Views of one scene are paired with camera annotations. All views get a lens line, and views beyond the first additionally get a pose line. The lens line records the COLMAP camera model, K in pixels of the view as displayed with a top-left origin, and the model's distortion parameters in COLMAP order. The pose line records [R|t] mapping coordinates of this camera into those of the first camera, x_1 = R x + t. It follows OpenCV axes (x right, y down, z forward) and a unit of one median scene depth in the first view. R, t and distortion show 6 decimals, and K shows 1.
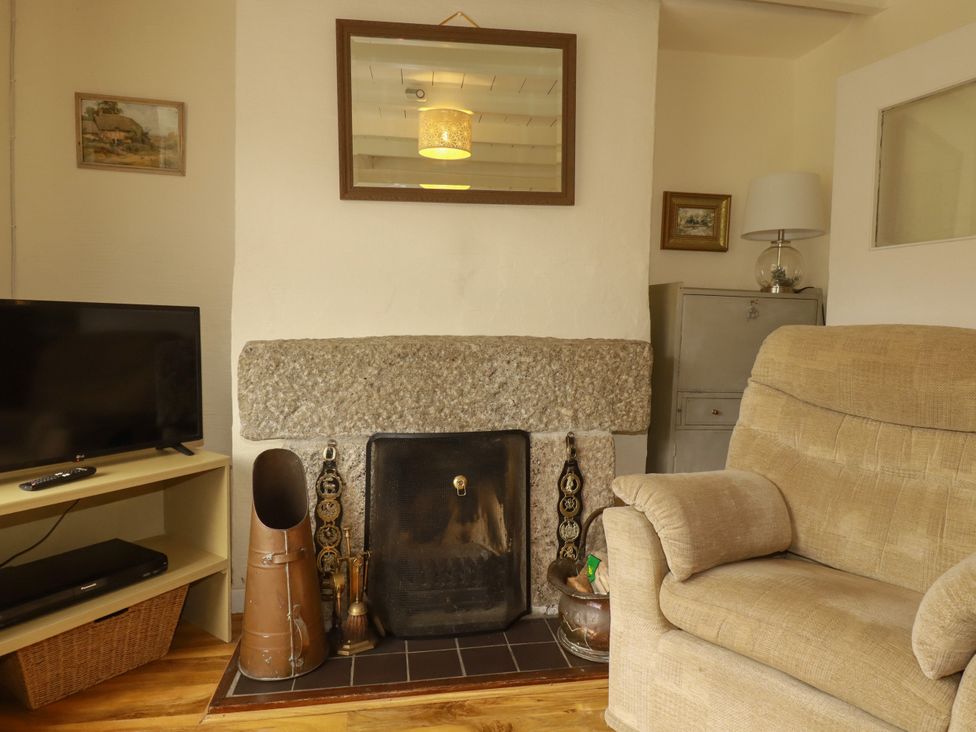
lens RADIAL K [[635.4, 0, 489.6], [0, 635.4, 363.7], [0, 0, 1]] dist [0.011189, -0.004892]
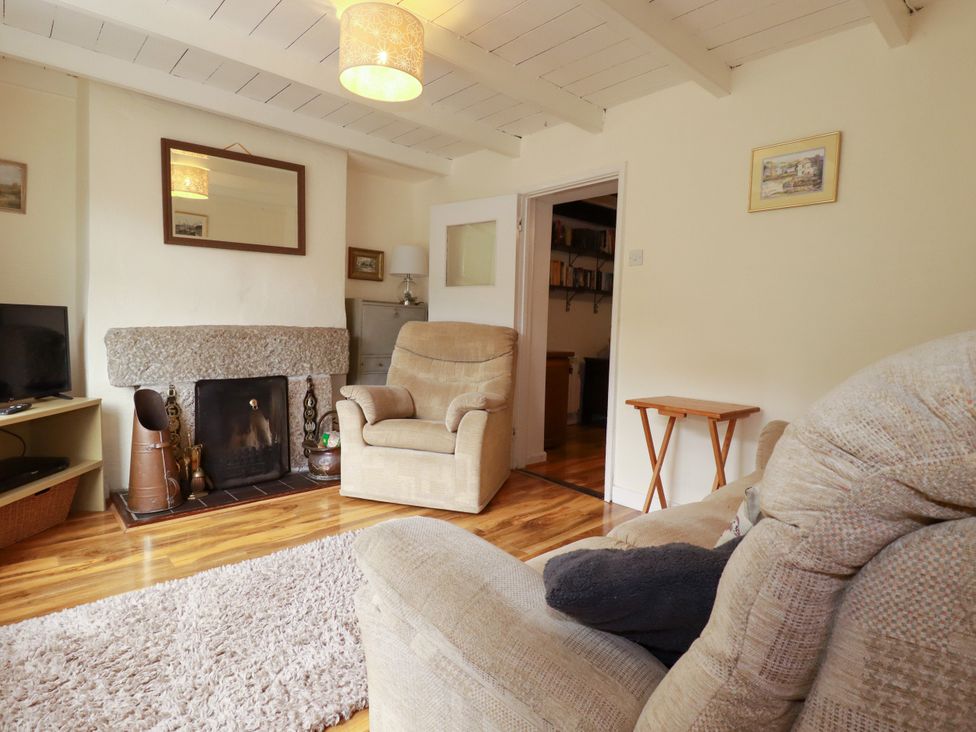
lens RADIAL K [[528.5, 0, 490.1], [0, 528.5, 365.0], [0, 0, 1]] dist [-0.022283, -0.001385]
pose [[0.844496, -0.034877, 0.534425, -0.267733], [0.019285, 0.999211, 0.034734, 0.031280], [-0.535215, -0.019026, 0.844502, -0.655849]]
